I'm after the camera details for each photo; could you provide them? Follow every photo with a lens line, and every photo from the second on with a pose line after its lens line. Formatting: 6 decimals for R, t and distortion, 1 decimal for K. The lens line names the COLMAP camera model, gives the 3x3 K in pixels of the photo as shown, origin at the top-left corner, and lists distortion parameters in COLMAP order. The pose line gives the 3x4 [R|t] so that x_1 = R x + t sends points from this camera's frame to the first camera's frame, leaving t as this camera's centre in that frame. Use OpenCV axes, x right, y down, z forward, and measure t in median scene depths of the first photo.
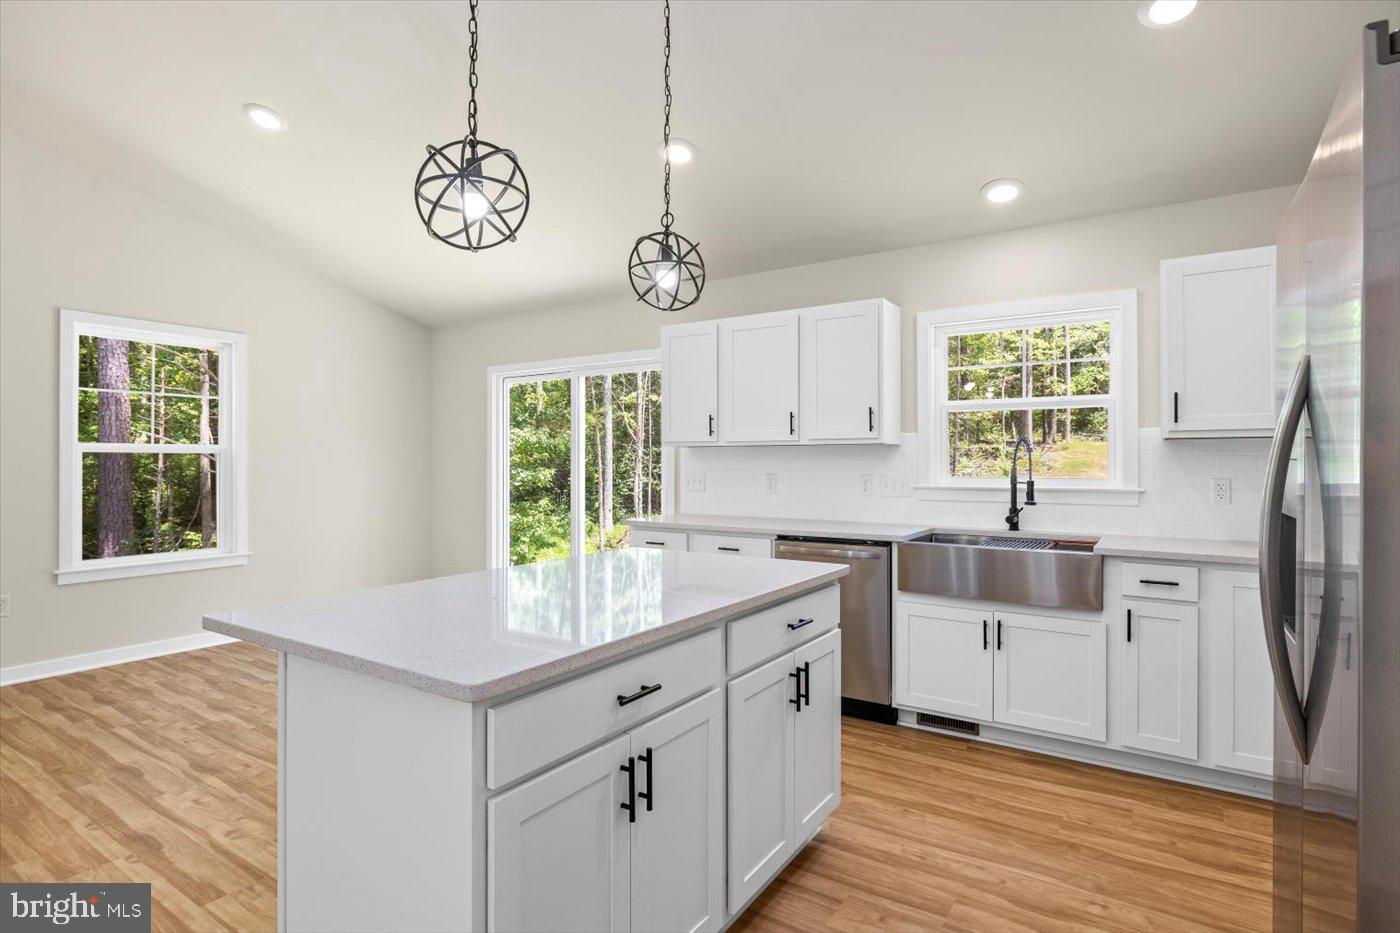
lens RADIAL K [[713.9, 0, 693.1], [0, 713.9, 456.8], [0, 0, 1]] dist [-0.000751, -0.000514]
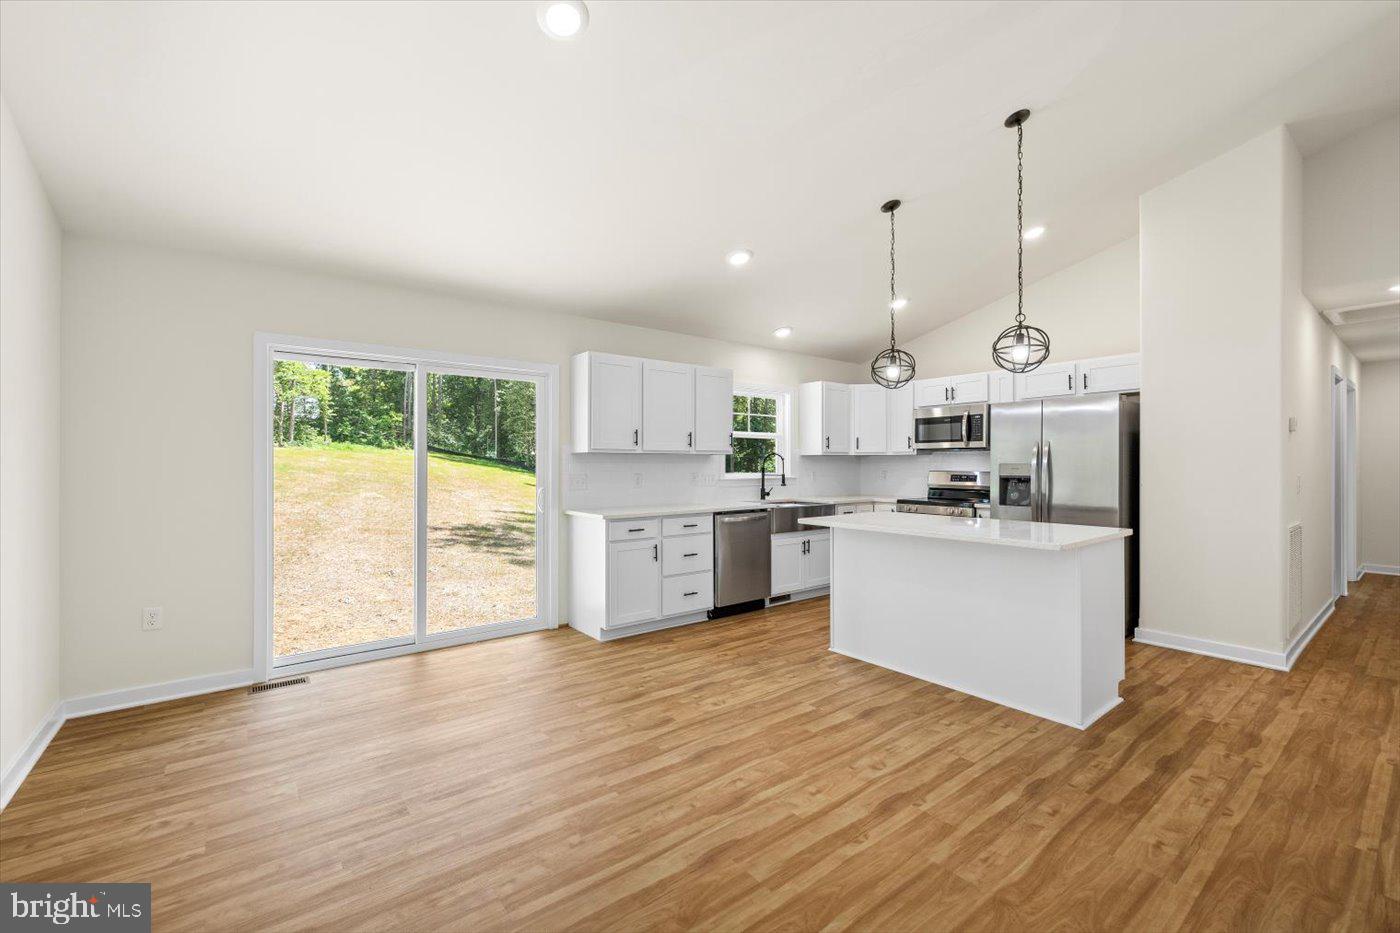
lens RADIAL K [[588.8, 0, 699.0], [0, 588.8, 464.1], [0, 0, 1]] dist [0.002290, 0.000069]
pose [[0.309257, -0.000948, 0.950978, -1.215490], [-0.006035, 0.999977, 0.002960, 0.001149], [-0.950959, -0.006654, 0.309244, 0.696953]]
